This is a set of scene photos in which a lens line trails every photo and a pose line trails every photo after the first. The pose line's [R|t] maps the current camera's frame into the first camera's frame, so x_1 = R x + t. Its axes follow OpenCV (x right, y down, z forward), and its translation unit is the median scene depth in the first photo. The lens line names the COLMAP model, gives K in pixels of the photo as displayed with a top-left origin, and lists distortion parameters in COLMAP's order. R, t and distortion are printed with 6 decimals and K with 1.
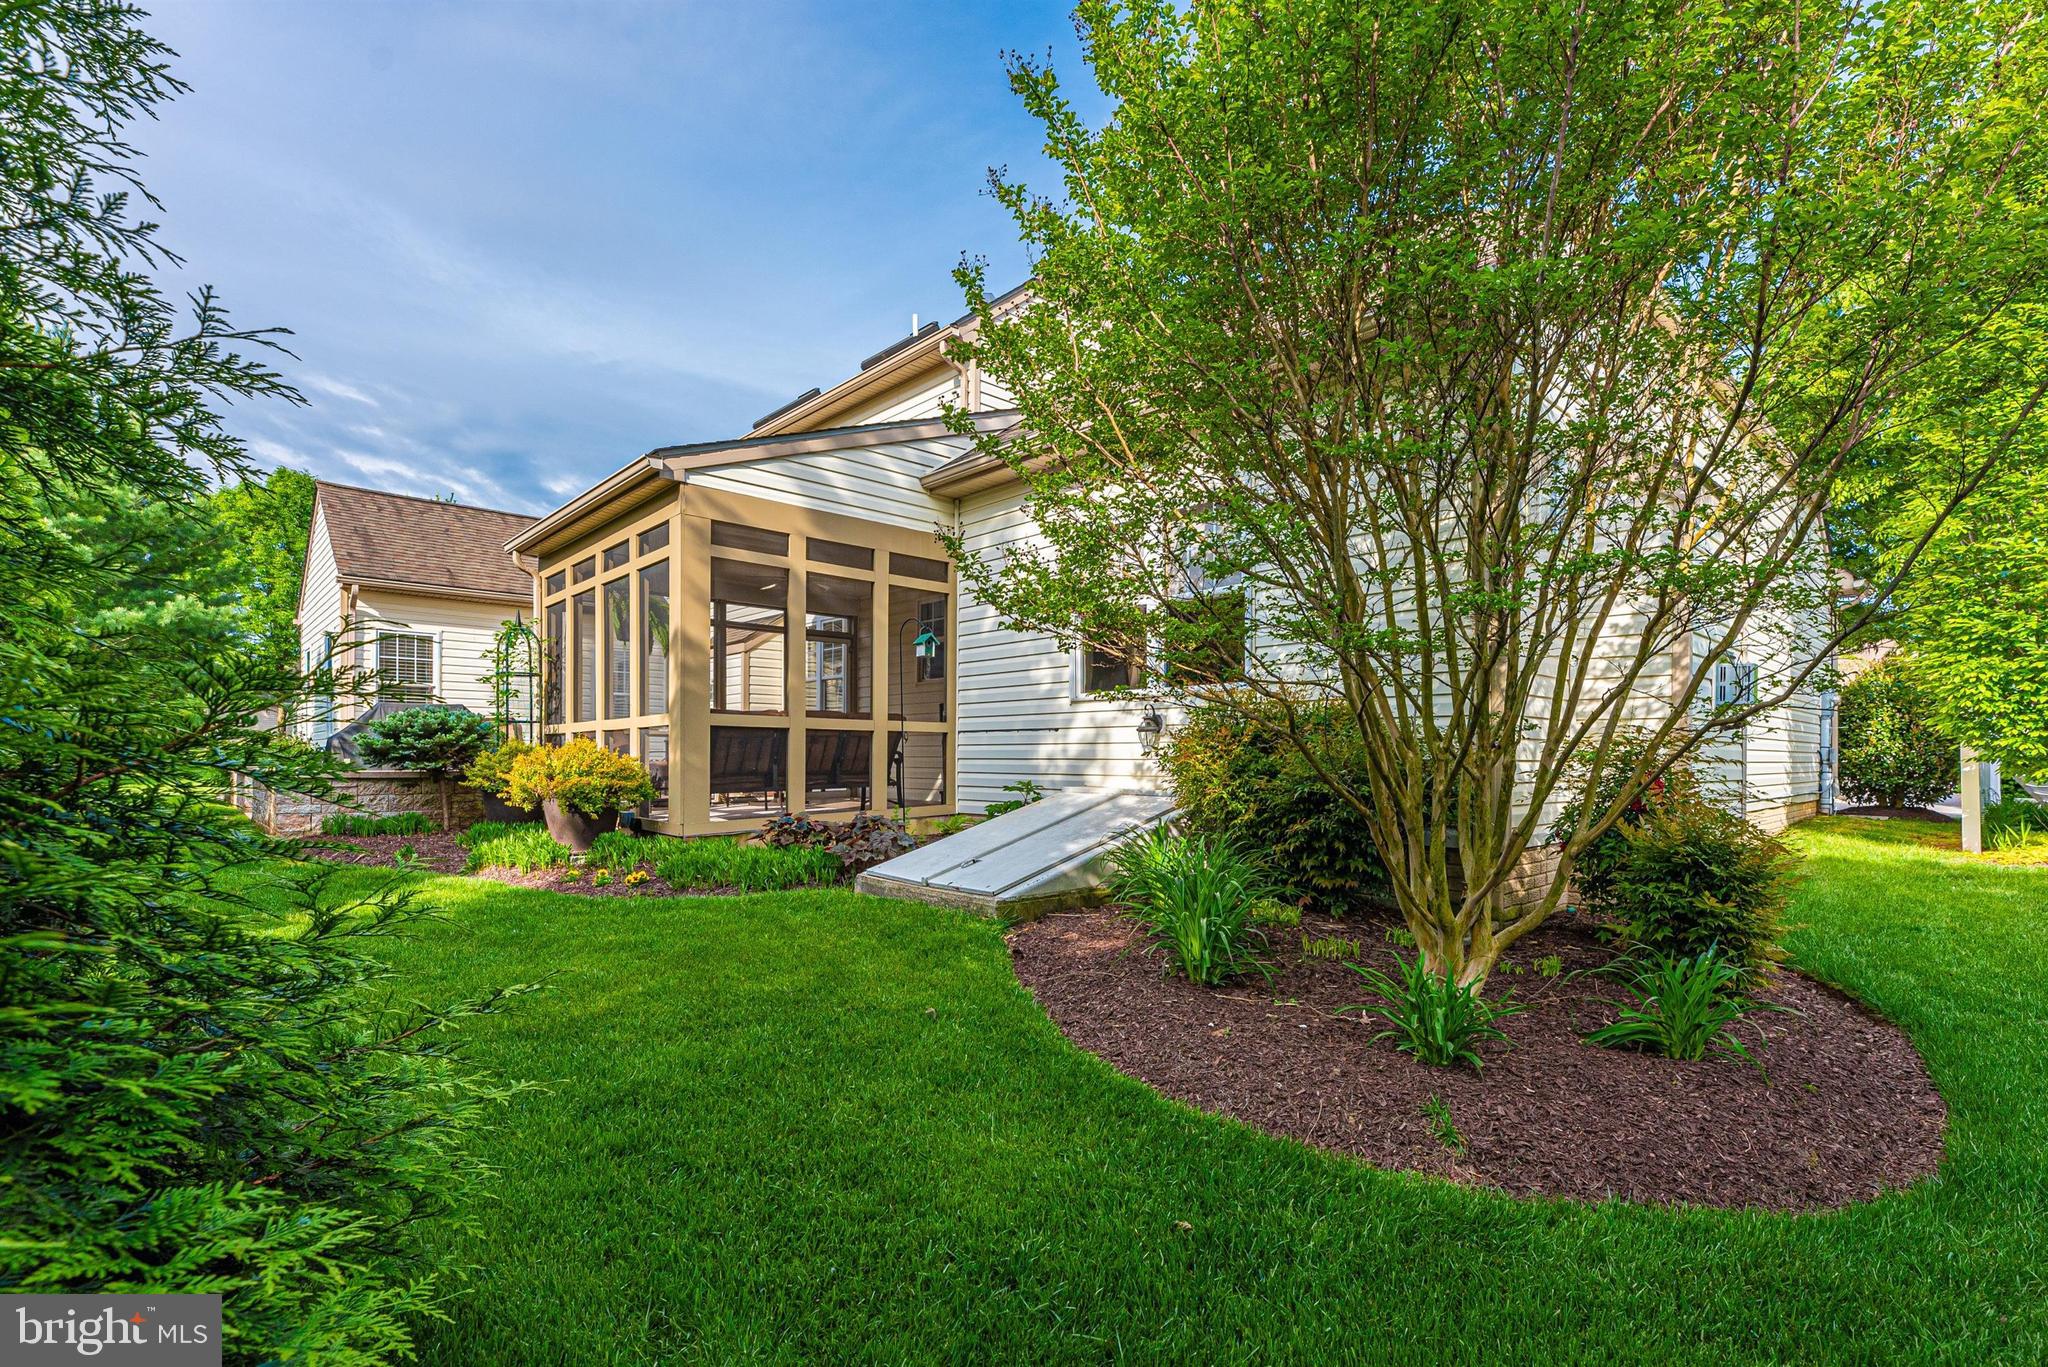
lens RADIAL K [[925.2, 0, 1016.4], [0, 925.2, 755.7], [0, 0, 1]] dist [-0.002008, -0.000099]
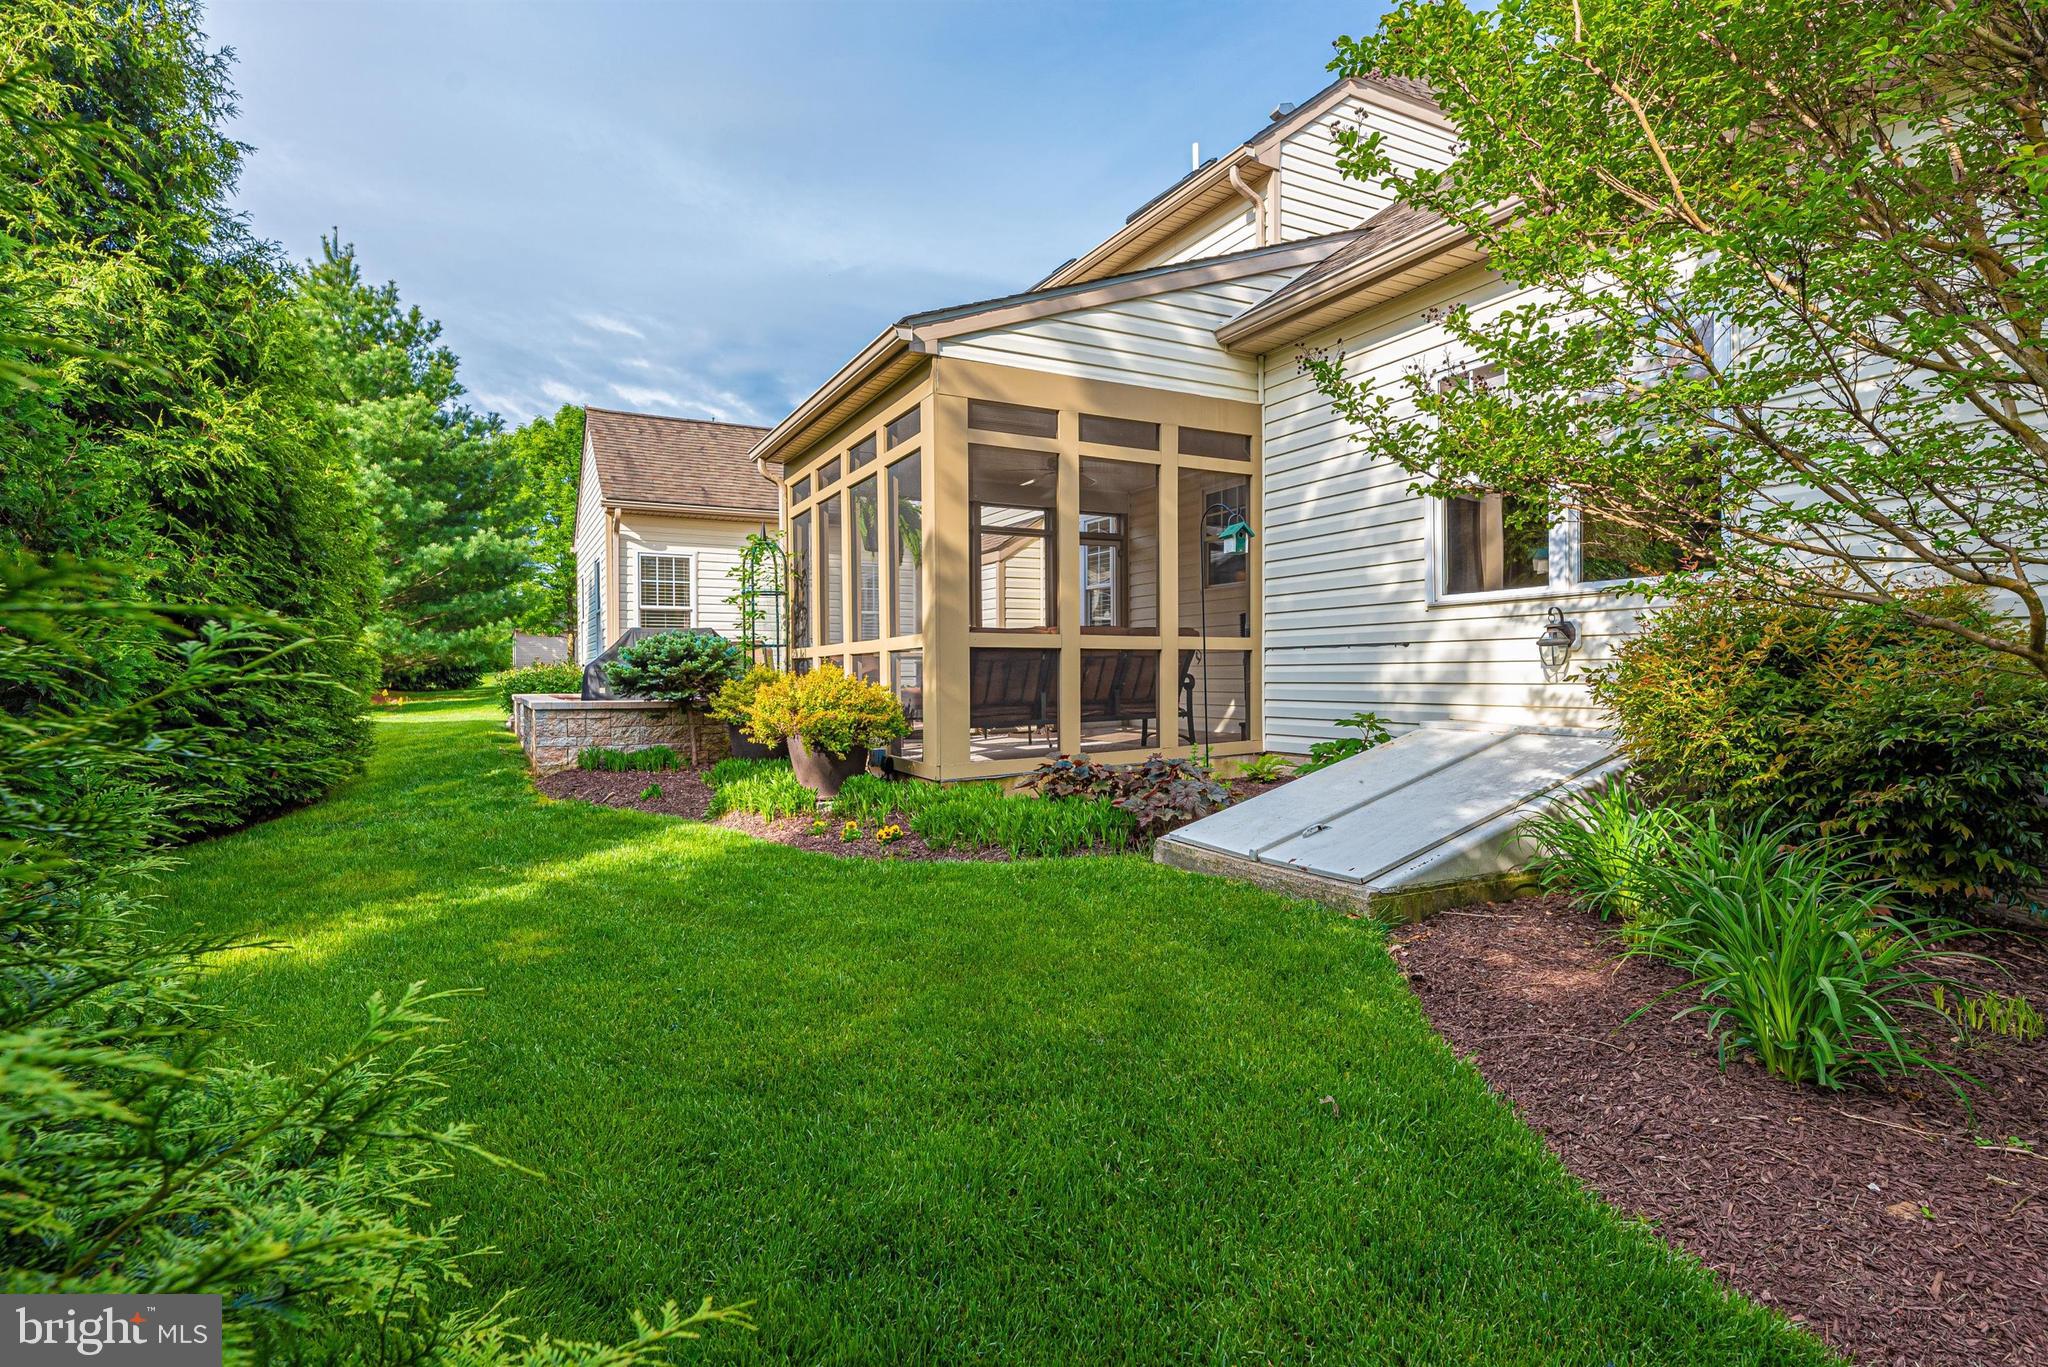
lens RADIAL K [[1004.1, 0, 1023.3], [0, 1004.1, 679.3], [0, 0, 1]] dist [0.000311, -0.000072]
pose [[0.967661, -0.009082, -0.252092, -0.053962], [0.010923, 0.999923, 0.005904, -0.008078], [0.252018, -0.008467, 0.967685, 0.131125]]
